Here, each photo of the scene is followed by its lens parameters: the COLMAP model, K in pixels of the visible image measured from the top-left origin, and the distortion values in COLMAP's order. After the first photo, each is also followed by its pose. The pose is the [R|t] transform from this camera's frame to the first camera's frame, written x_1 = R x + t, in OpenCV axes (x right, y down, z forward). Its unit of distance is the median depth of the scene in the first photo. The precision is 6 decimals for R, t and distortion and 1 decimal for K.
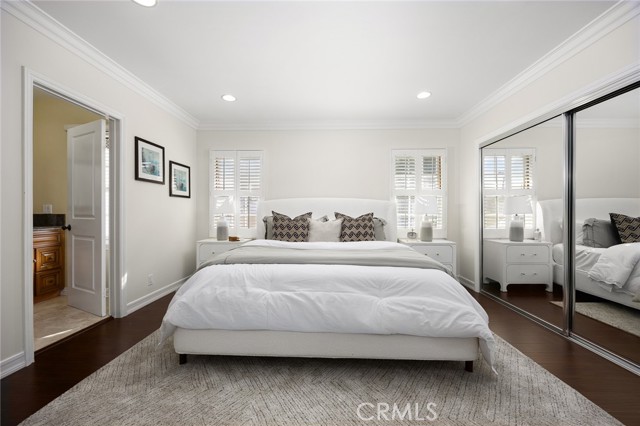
lens RADIAL K [[250.2, 0, 320.0], [0, 250.2, 213.0], [0, 0, 1]] dist [-0.005503, -0.000301]
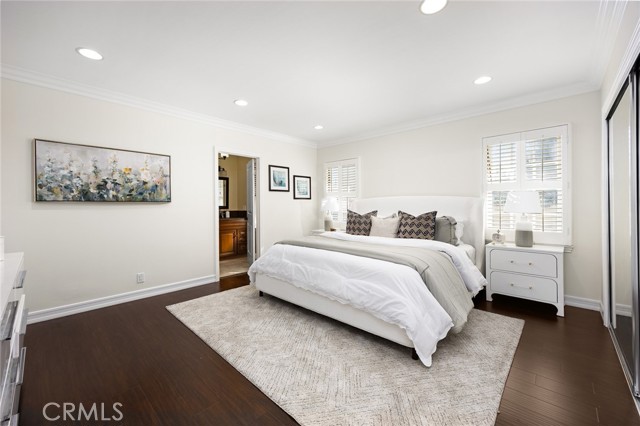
lens RADIAL K [[255.7, 0, 320.0], [0, 255.7, 213.0], [0, 0, 1]] dist [-0.000677, -0.000043]
pose [[0.761065, 0.011115, -0.648581, 0.557963], [0.005981, 0.999690, 0.024151, -0.023573], [0.648649, -0.022260, 0.760762, -0.068100]]
